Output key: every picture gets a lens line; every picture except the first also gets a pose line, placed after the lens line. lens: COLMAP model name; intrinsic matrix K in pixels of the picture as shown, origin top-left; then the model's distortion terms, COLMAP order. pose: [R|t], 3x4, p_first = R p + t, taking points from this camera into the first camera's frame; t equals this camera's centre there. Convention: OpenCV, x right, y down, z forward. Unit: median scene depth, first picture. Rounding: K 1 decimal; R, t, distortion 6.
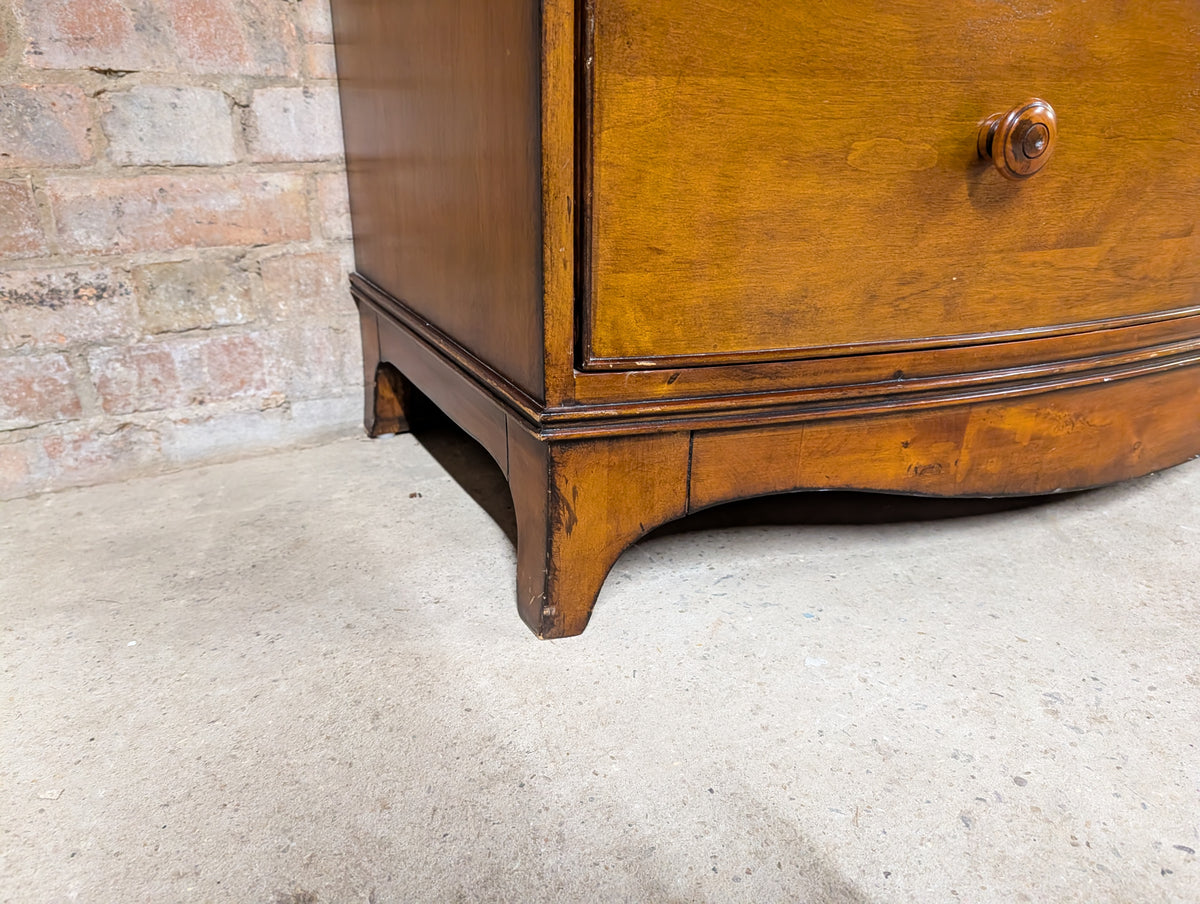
lens RADIAL K [[865.5, 0, 602.6], [0, 865.5, 462.4], [0, 0, 1]] dist [0.008673, -0.011423]
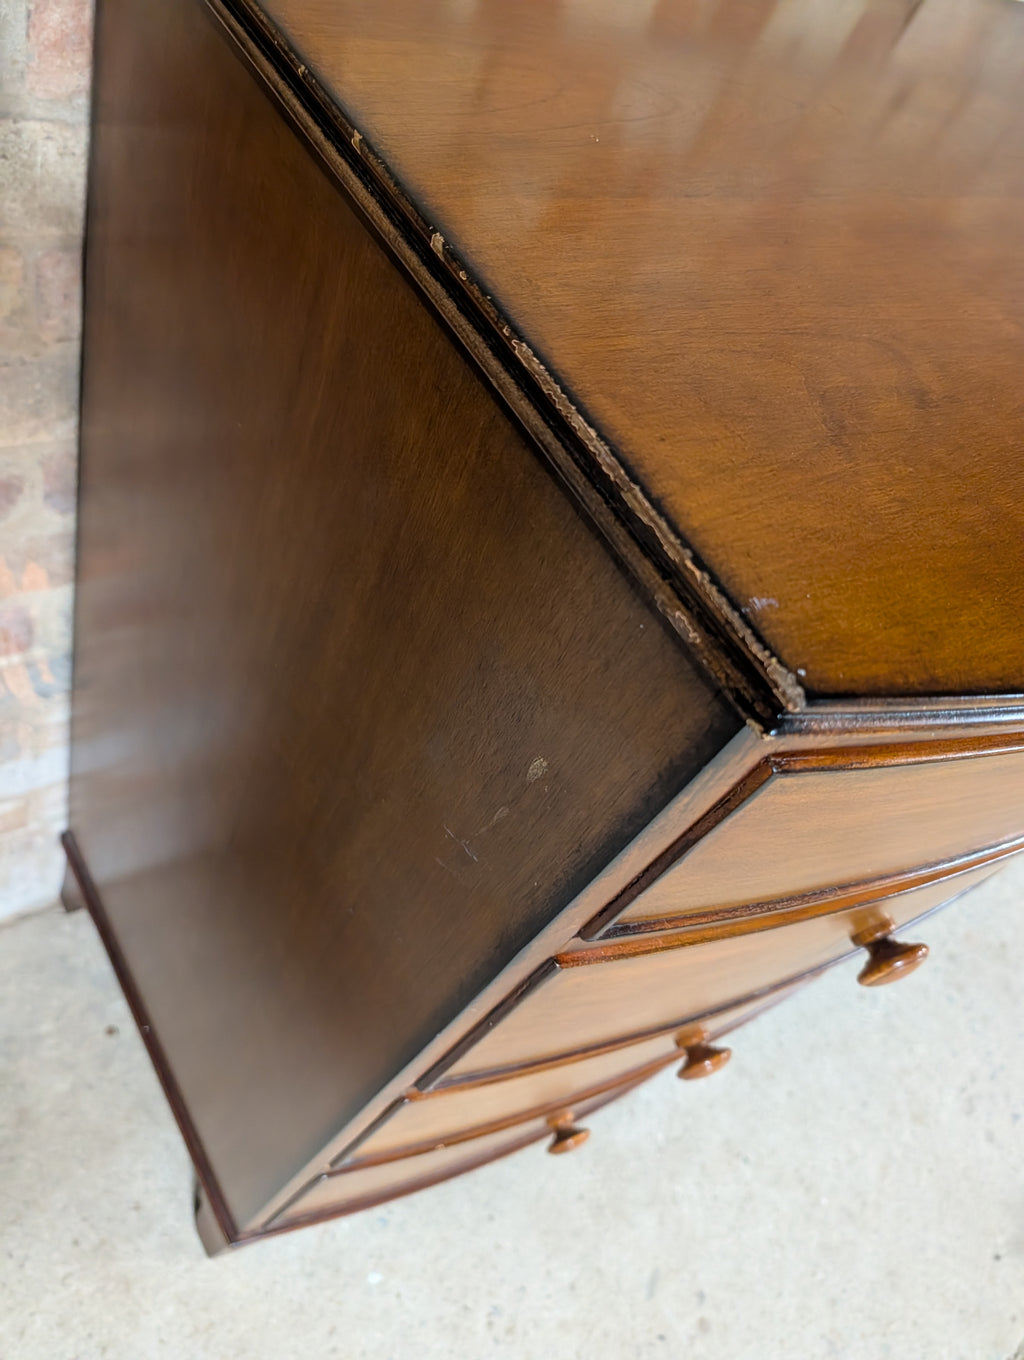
lens RADIAL K [[1000.3, 0, 515.3], [0, 1000.3, 674.6], [0, 0, 1]] dist [-0.027972, 0.010605]
pose [[0.939148, 0.144014, 0.311866, -0.236984], [-0.281524, 0.842903, 0.458540, -1.510553], [-0.196836, -0.518435, 0.832154, -0.048063]]
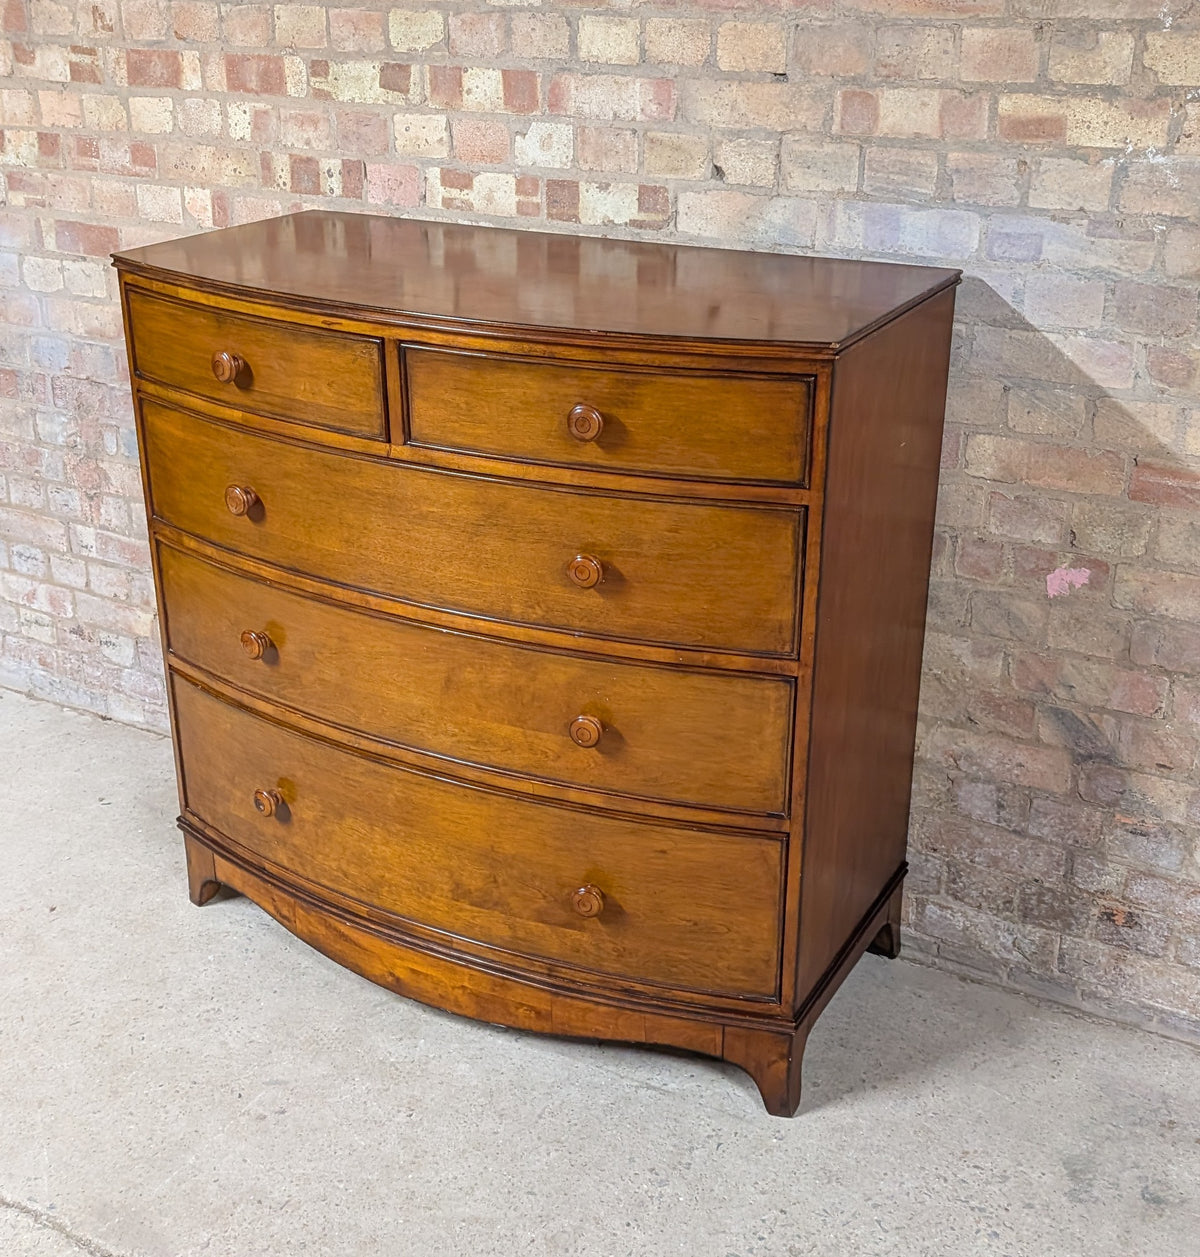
lens RADIAL K [[1580.1, 0, 580.2], [0, 1580.1, 602.0], [0, 0, 1]] dist [0.010321, 0.000000]
pose [[0.514845, 0.320935, -0.794944, 3.538009], [-0.327183, 0.930652, 0.163824, -1.571801], [0.792393, 0.175748, 0.584146, -0.857640]]
